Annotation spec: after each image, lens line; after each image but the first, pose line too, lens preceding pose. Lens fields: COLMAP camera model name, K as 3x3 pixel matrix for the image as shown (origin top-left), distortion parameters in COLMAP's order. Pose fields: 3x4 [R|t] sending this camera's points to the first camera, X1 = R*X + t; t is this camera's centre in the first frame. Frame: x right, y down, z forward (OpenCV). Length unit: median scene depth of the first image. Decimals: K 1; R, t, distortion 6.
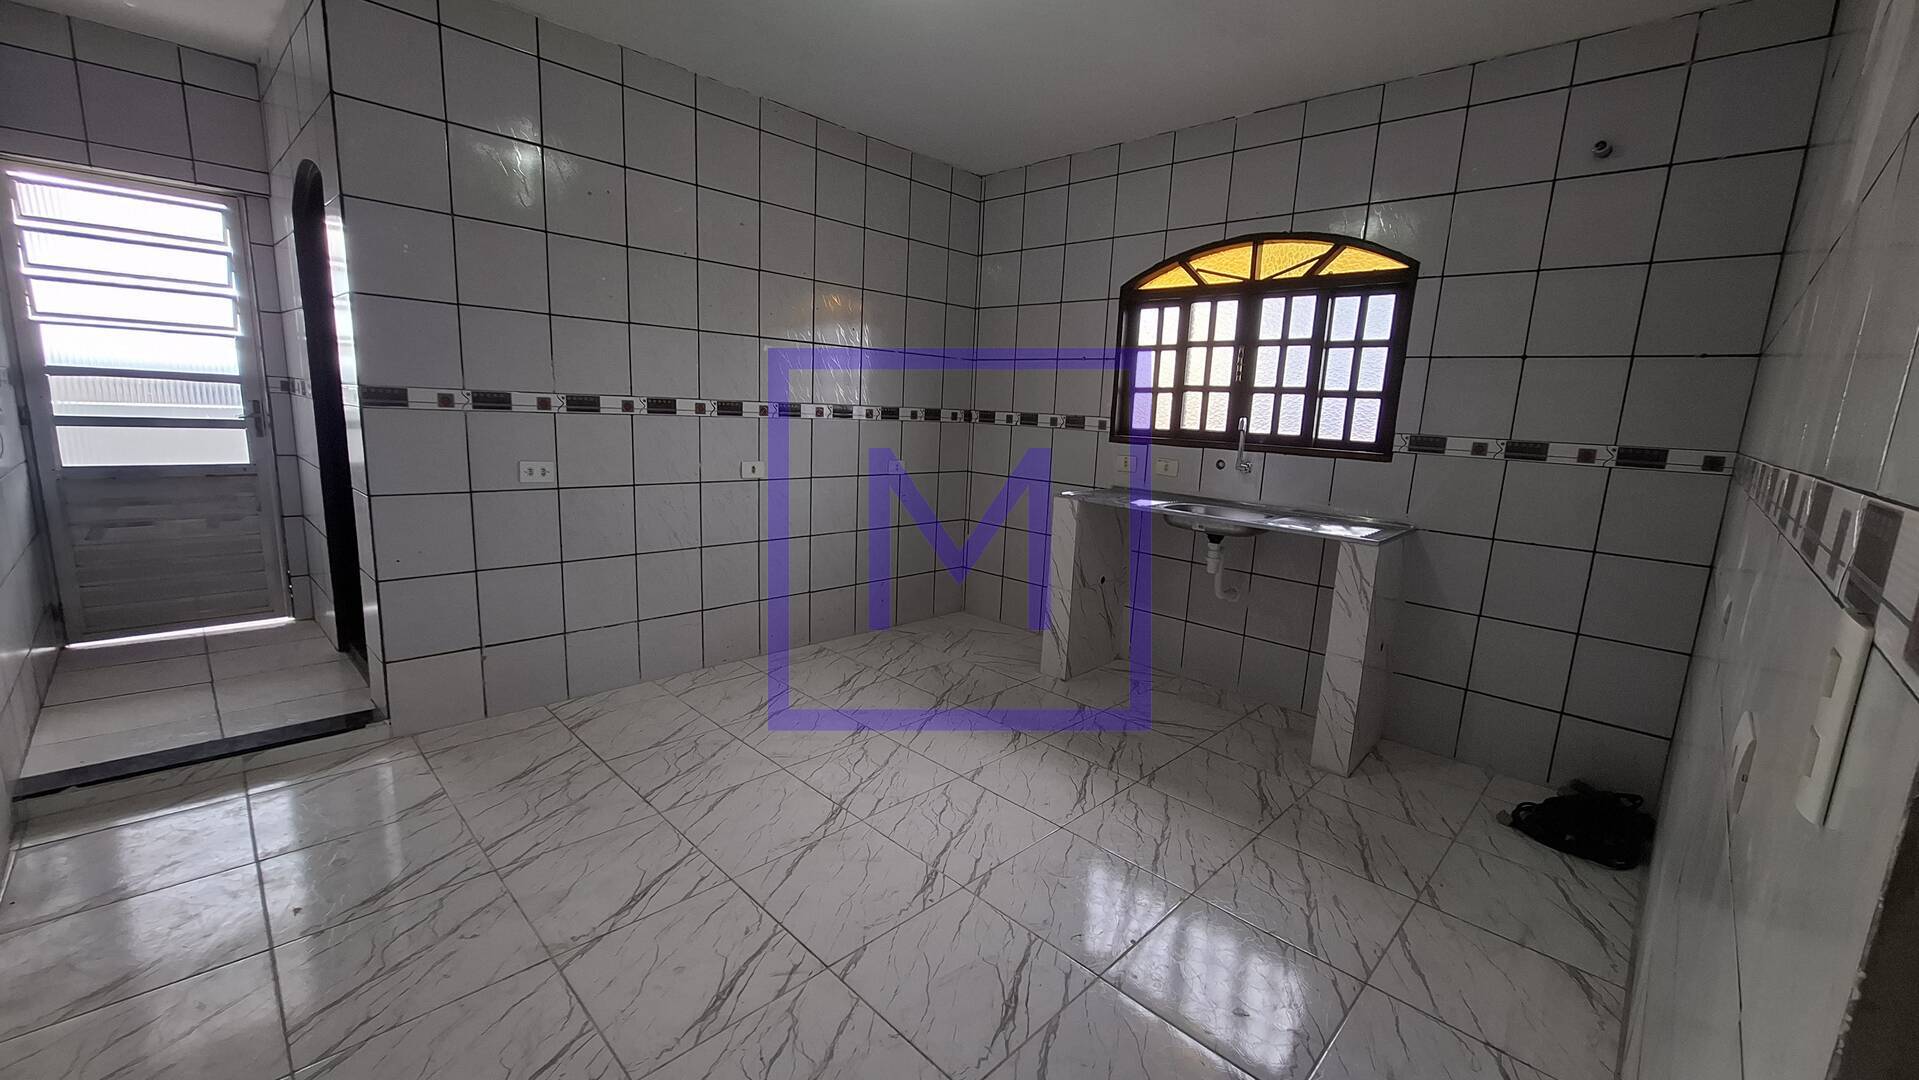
lens RADIAL K [[759.7, 0, 967.7], [0, 759.7, 549.5], [0, 0, 1]] dist [-0.008581, 0.003501]
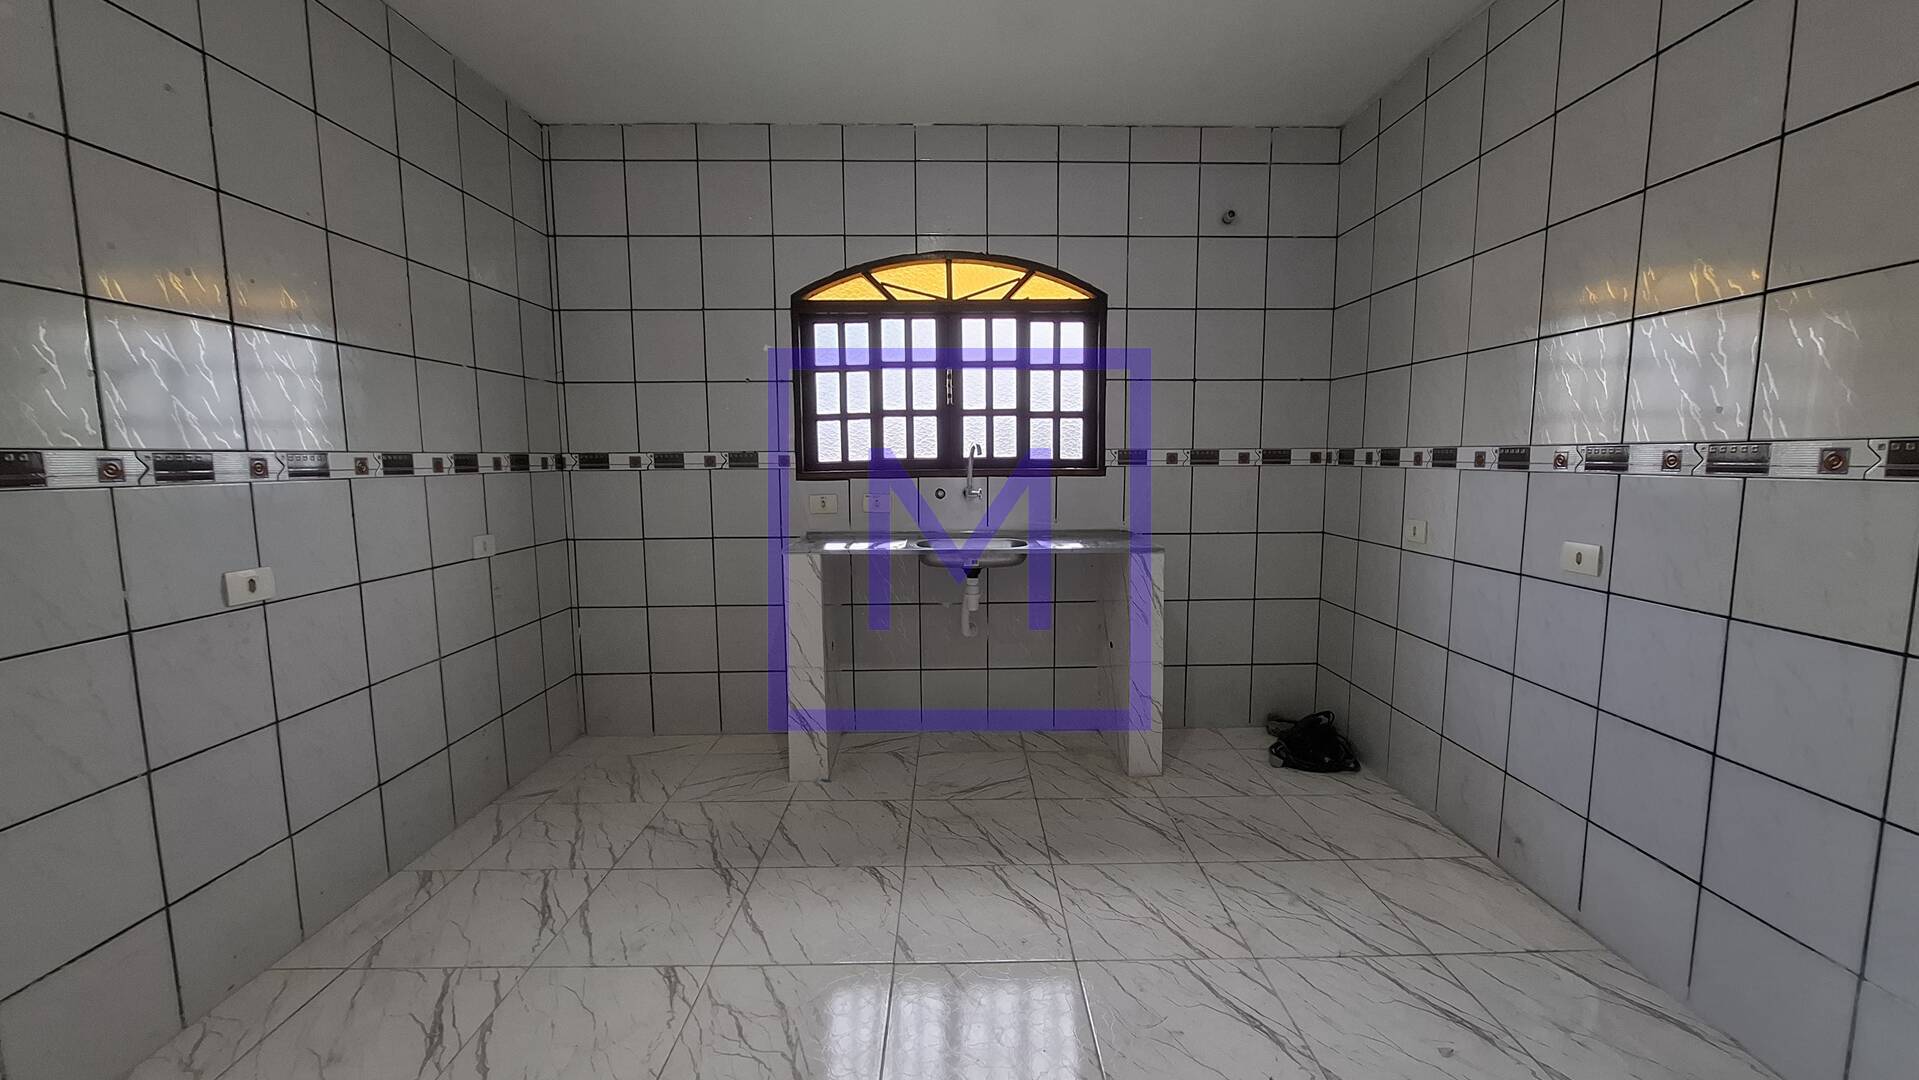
lens RADIAL K [[759.7, 0, 965.1], [0, 759.7, 545.7], [0, 0, 1]] dist [-0.008581, 0.003501]
pose [[0.707292, -0.135079, 0.693896, -0.315892], [0.171143, 0.985094, 0.017320, -0.063815], [-0.685892, 0.106505, 0.719867, 0.334880]]
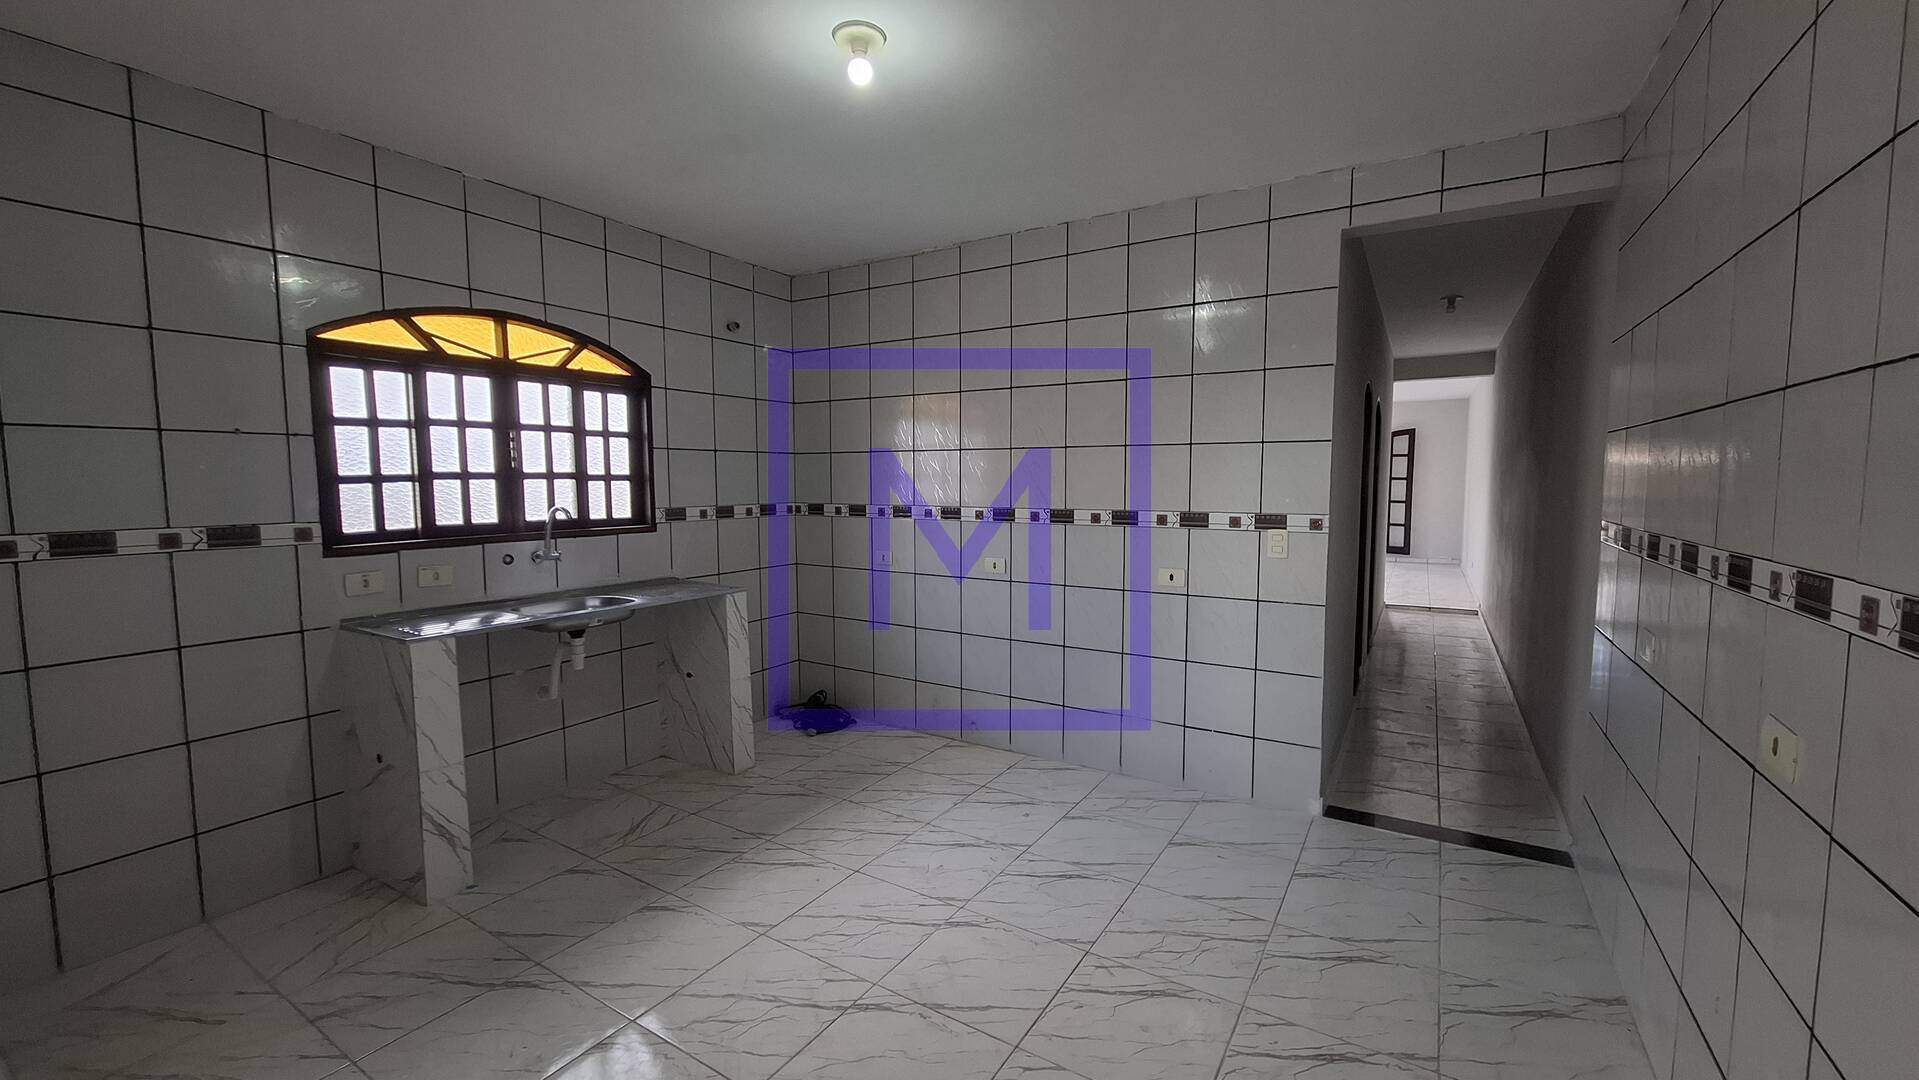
lens RADIAL K [[759.7, 0, 970.2], [0, 759.7, 551.3], [0, 0, 1]] dist [-0.008581, 0.003501]
pose [[-0.214264, -0.140918, 0.966557, -0.678674], [0.173732, 0.968263, 0.179679, -0.197338], [-0.961201, 0.206421, -0.182982, 0.675197]]
